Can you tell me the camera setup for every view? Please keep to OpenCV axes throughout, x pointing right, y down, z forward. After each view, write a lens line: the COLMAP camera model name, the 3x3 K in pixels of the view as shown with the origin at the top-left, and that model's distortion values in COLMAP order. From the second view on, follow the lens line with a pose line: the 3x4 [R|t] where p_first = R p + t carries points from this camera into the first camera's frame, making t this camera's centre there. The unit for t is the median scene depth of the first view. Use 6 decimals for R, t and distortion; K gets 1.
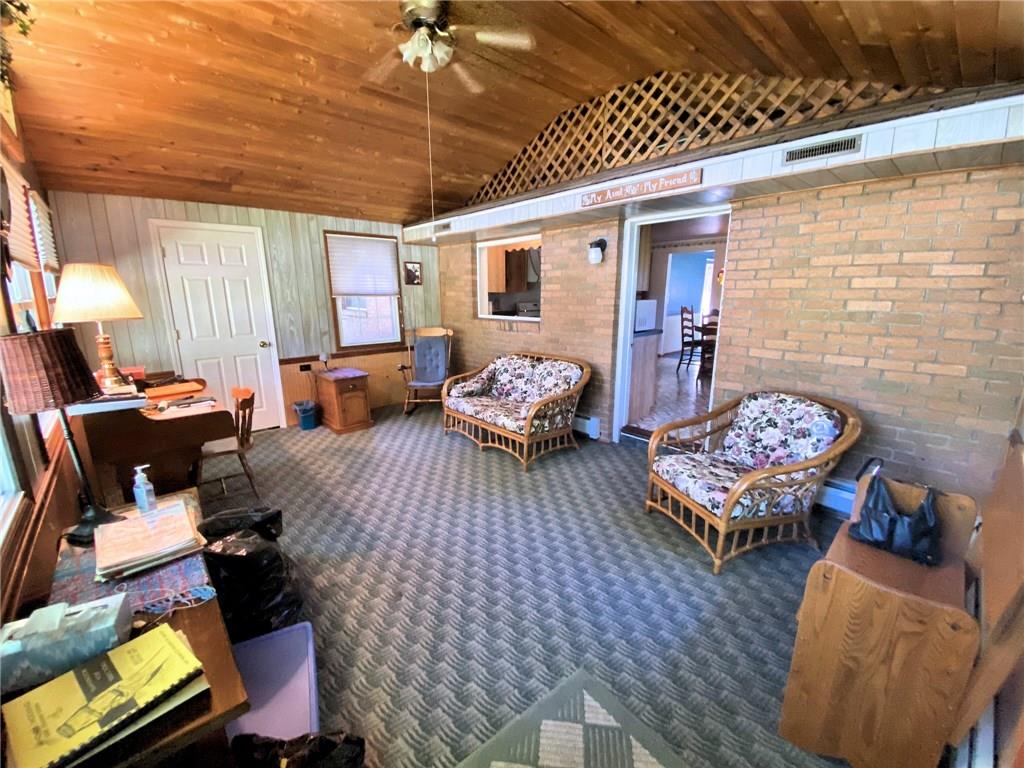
lens RADIAL K [[420.4, 0, 510.5], [0, 420.4, 386.4], [0, 0, 1]] dist [0.035342, -0.024402]
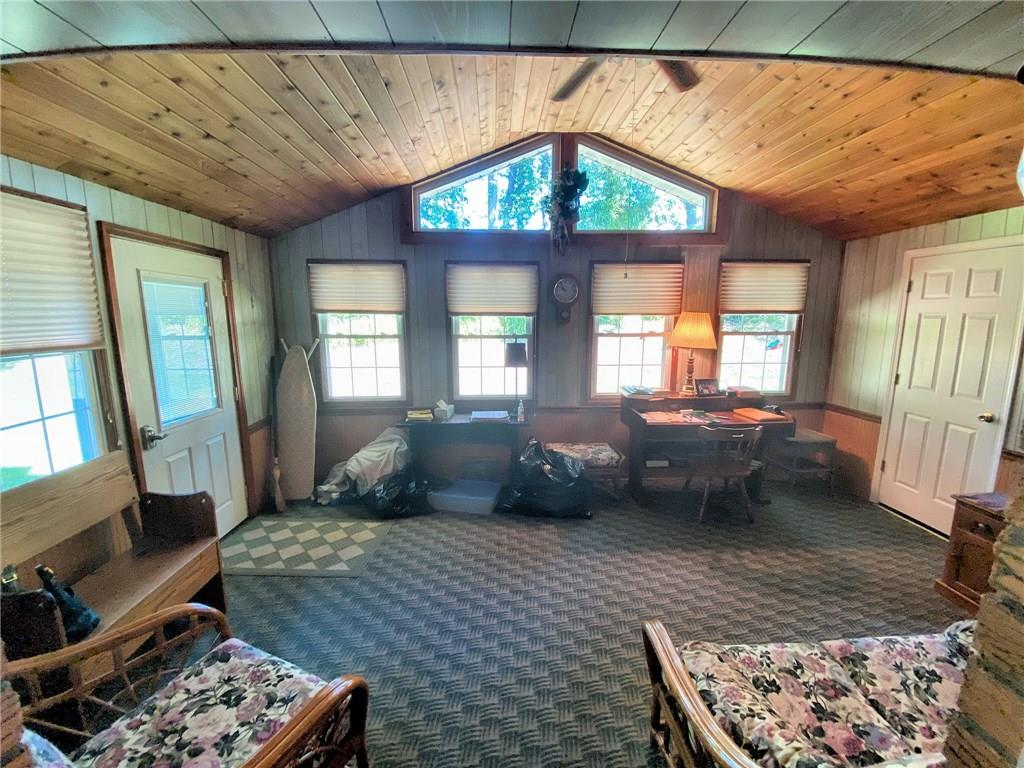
lens RADIAL K [[420.4, 0, 510.5], [0, 420.4, 386.4], [0, 0, 1]] dist [0.035342, -0.024402]
pose [[-0.647041, 0.135833, -0.750258, 0.427158], [-0.164745, 0.935852, 0.311514, -0.275277], [0.744444, 0.325163, -0.583156, 1.023575]]
